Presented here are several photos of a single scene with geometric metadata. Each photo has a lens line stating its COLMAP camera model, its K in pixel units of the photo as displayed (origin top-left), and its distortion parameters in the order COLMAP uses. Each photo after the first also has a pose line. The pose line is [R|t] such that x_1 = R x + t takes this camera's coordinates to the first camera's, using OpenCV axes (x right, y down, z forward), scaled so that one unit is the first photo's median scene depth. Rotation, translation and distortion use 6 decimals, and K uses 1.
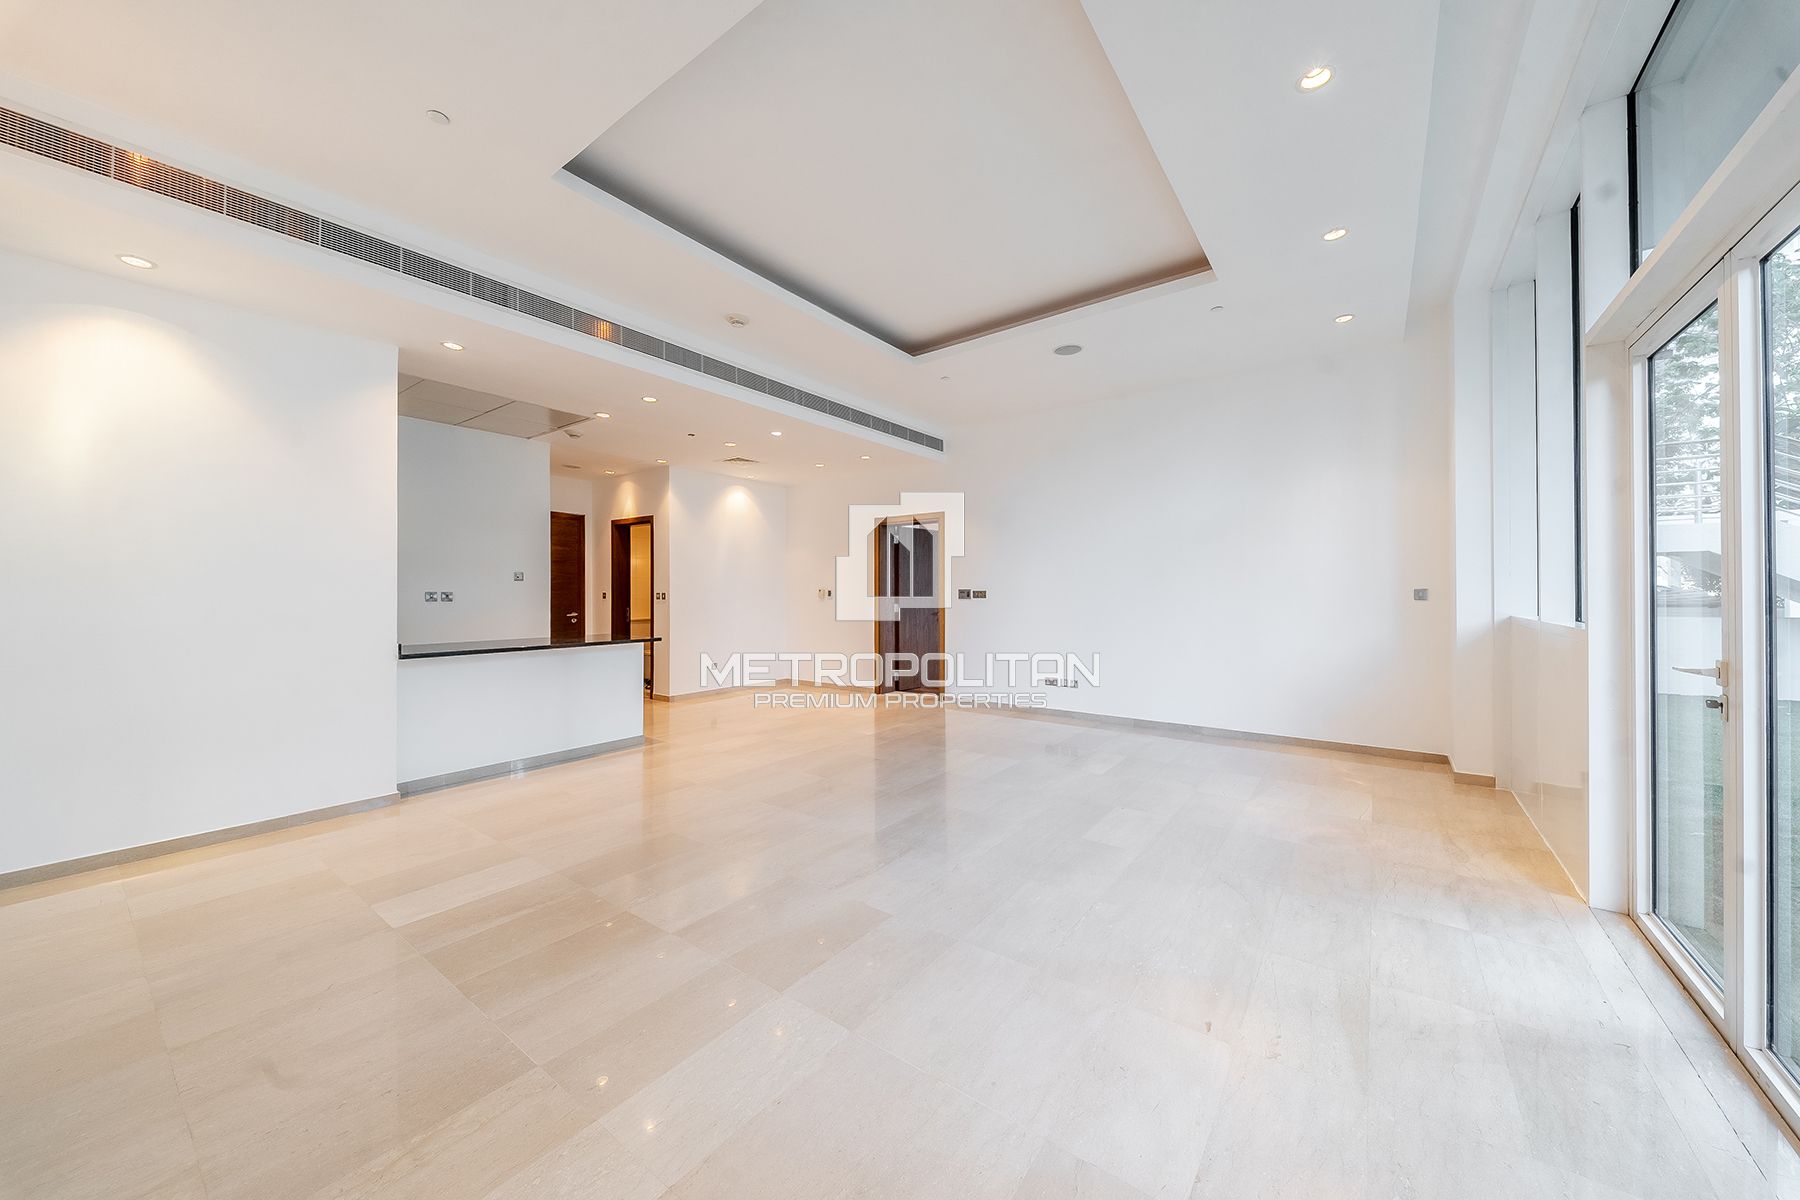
lens RADIAL K [[629.8, 0, 901.8], [0, 629.8, 588.6], [0, 0, 1]] dist [0.025907, -0.010483]
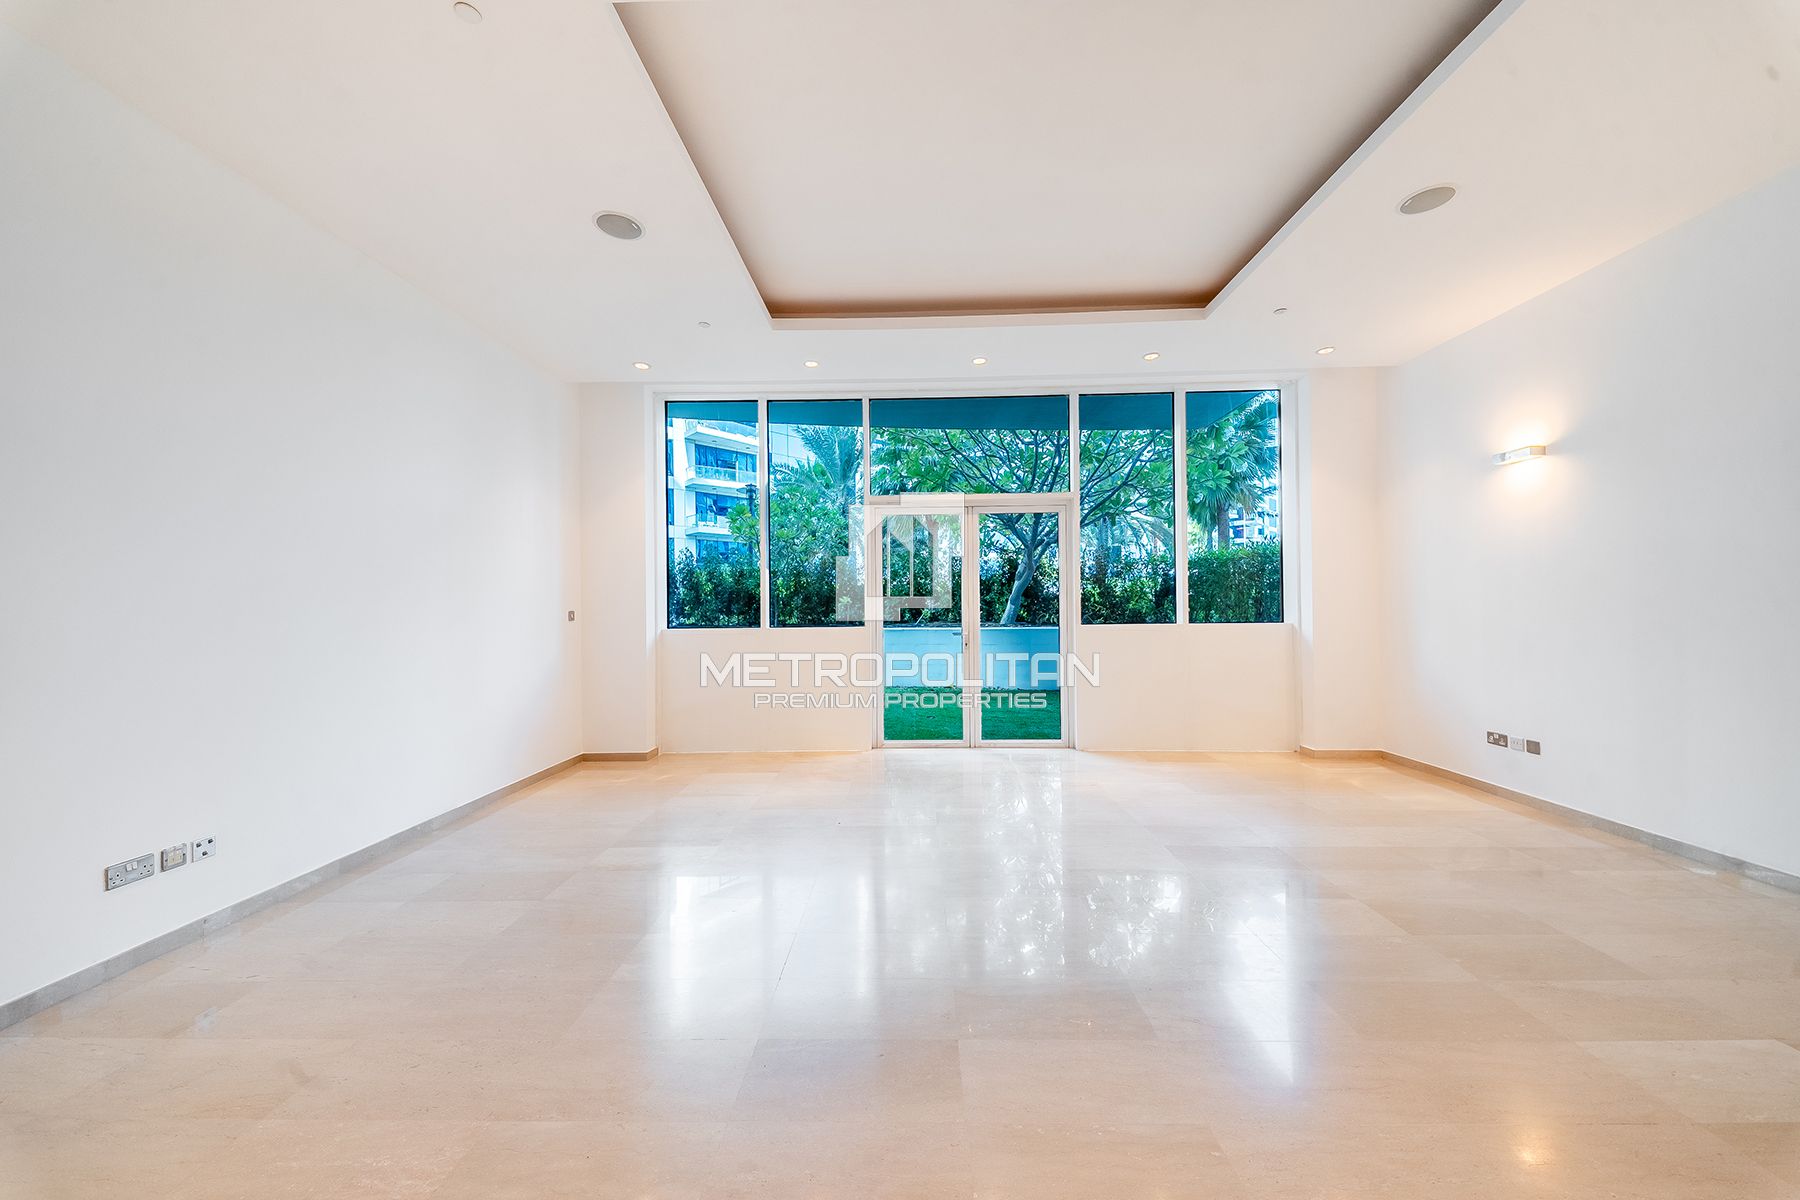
lens RADIAL K [[623.1, 0, 904.1], [0, 623.1, 601.1], [0, 0, 1]] dist [0.026158, -0.010243]
pose [[-0.563394, 0.022702, 0.825876, -0.295444], [0.009994, 0.999737, -0.020663, 0.004664], [-0.826128, -0.003388, -0.563473, 0.807505]]
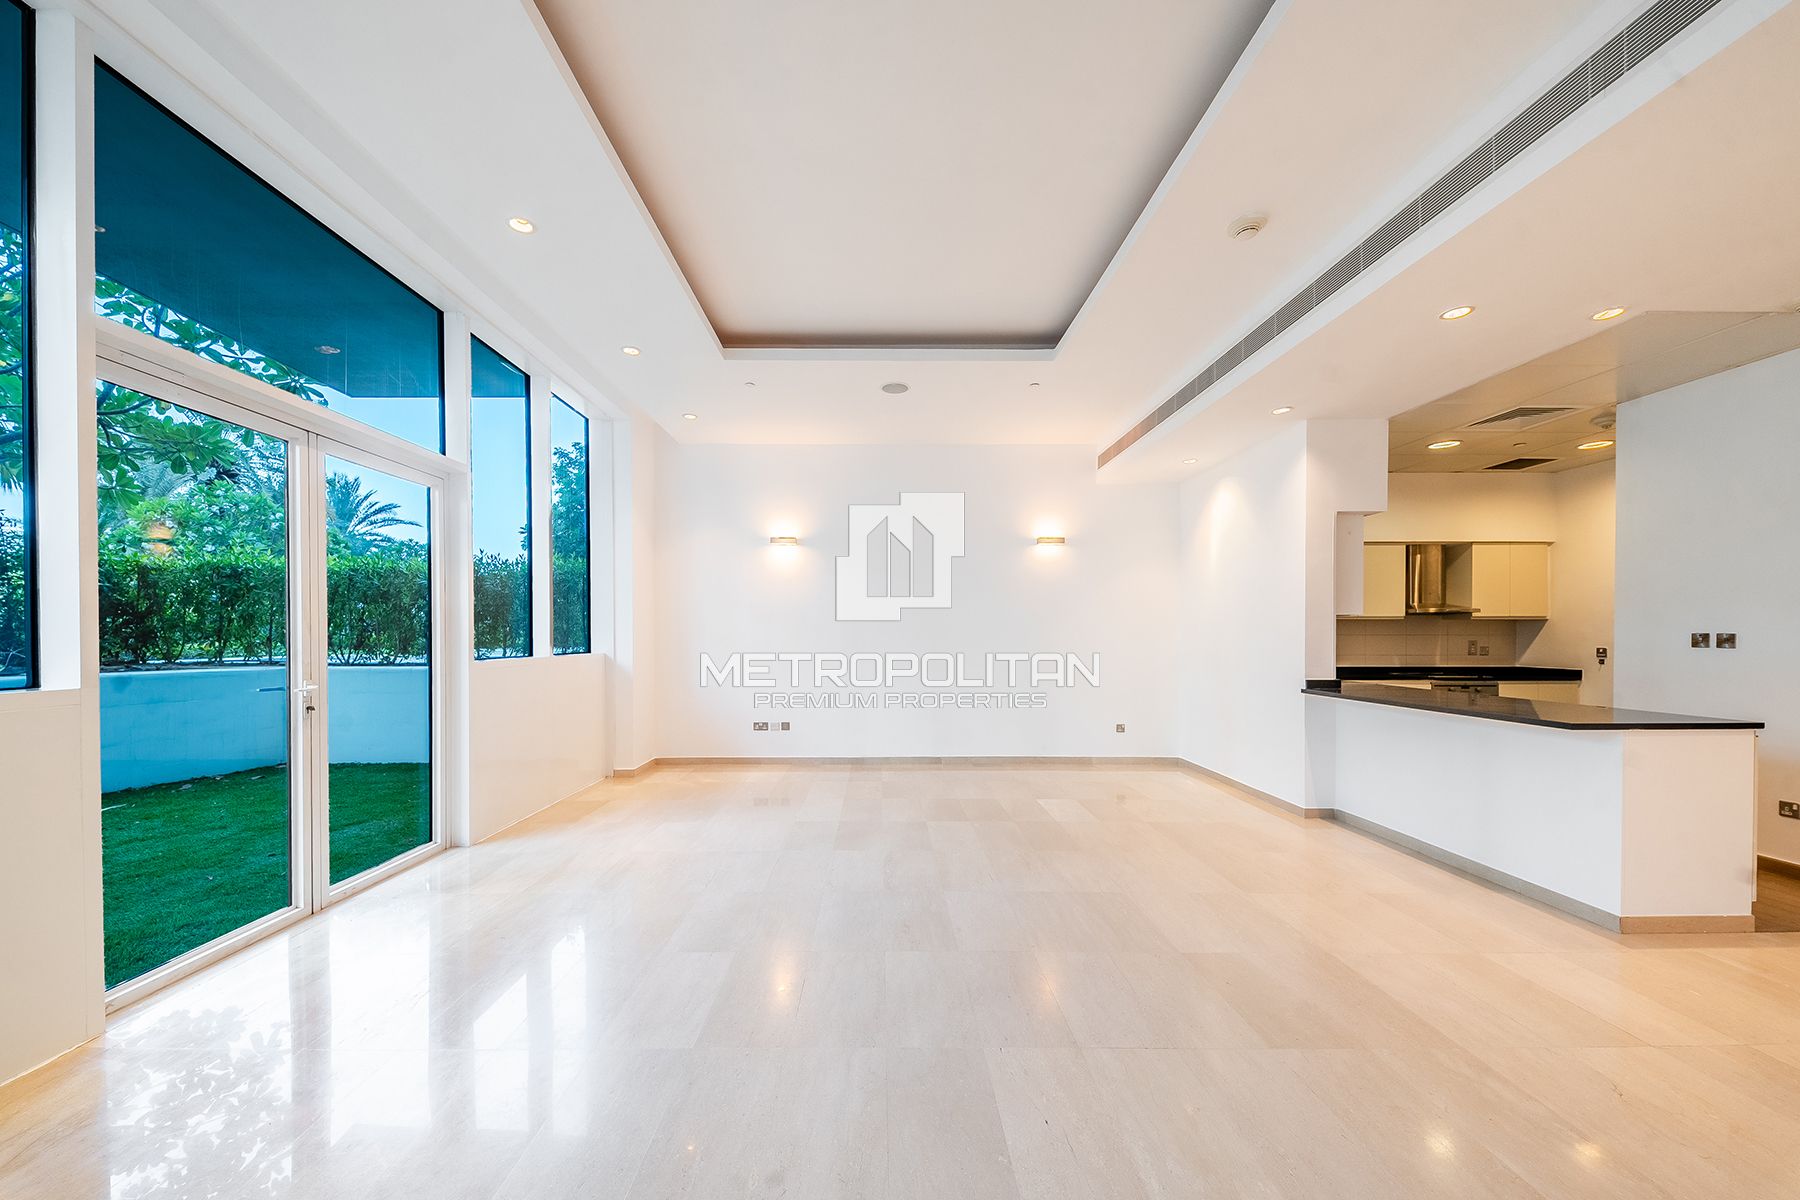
lens RADIAL K [[641.4, 0, 880.9], [0, 641.4, 635.7], [0, 0, 1]] dist [0.029608, -0.011549]
pose [[-0.807938, 0.005326, -0.589243, 0.291777], [0.006763, 0.999977, -0.000236, 0.001916], [0.589228, -0.004176, -0.807956, 0.839870]]
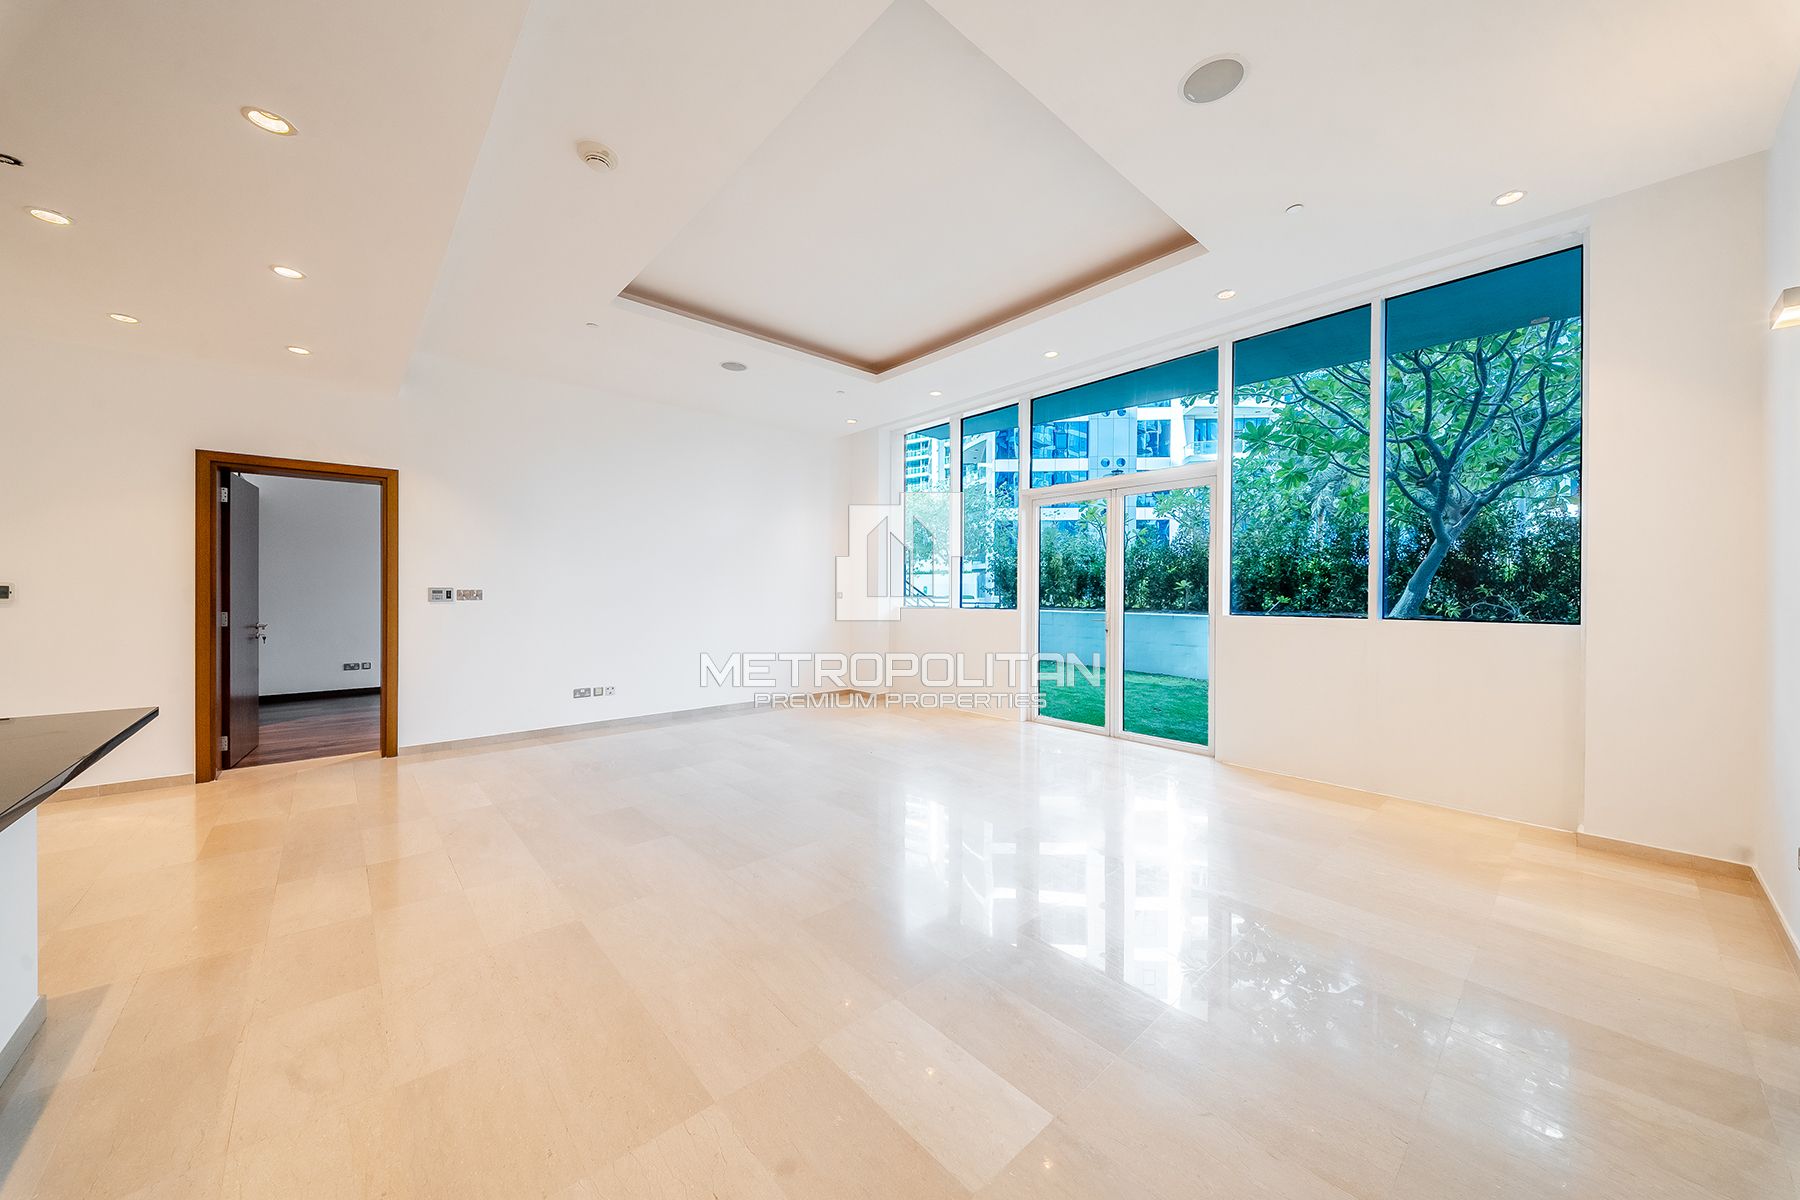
lens RADIAL K [[625.4, 0, 892.7], [0, 625.4, 597.2], [0, 0, 1]] dist [-0.000429, -0.000033]
pose [[0.225226, 0.000200, 0.974307, -0.511448], [-0.009535, 0.999953, 0.001999, 0.002698], [-0.974260, -0.009741, 0.225217, 0.360125]]
